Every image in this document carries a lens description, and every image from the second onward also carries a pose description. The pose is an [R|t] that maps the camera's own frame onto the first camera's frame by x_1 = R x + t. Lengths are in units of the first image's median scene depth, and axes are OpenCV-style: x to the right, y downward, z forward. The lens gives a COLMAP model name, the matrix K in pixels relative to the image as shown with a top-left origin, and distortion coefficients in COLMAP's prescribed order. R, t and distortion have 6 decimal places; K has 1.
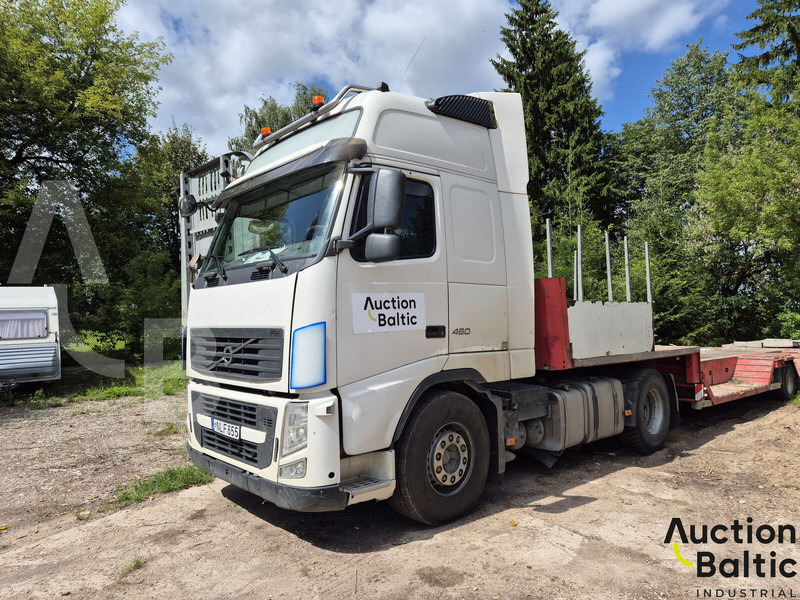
lens RADIAL K [[574.5, 0, 396.0], [0, 574.5, 298.2], [0, 0, 1]] dist [0.064929, 0.001119]
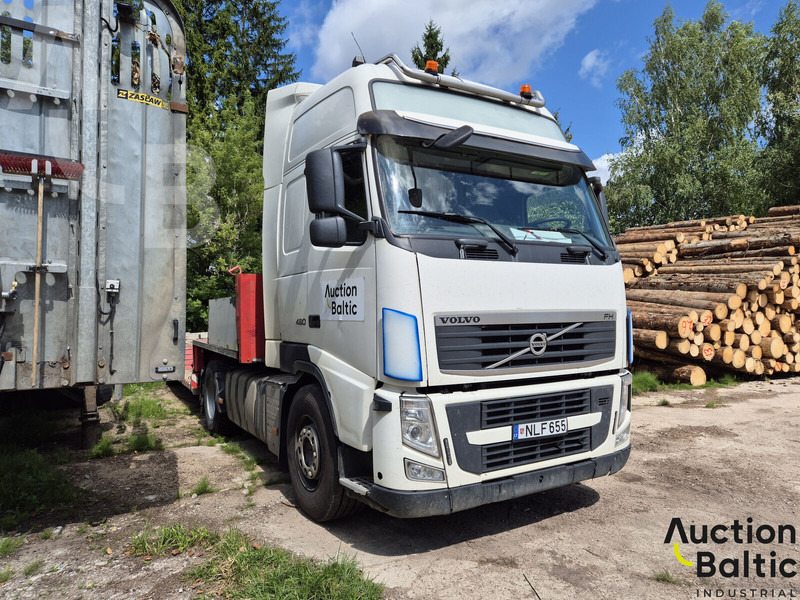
lens RADIAL K [[574.5, 0, 396.7], [0, 574.5, 298.5], [0, 0, 1]] dist [0.064929, 0.001119]
pose [[0.125488, 0.035277, 0.991468, -1.259376], [-0.029720, 0.999053, -0.031785, 0.069362], [-0.991650, -0.025478, 0.126418, 1.183222]]
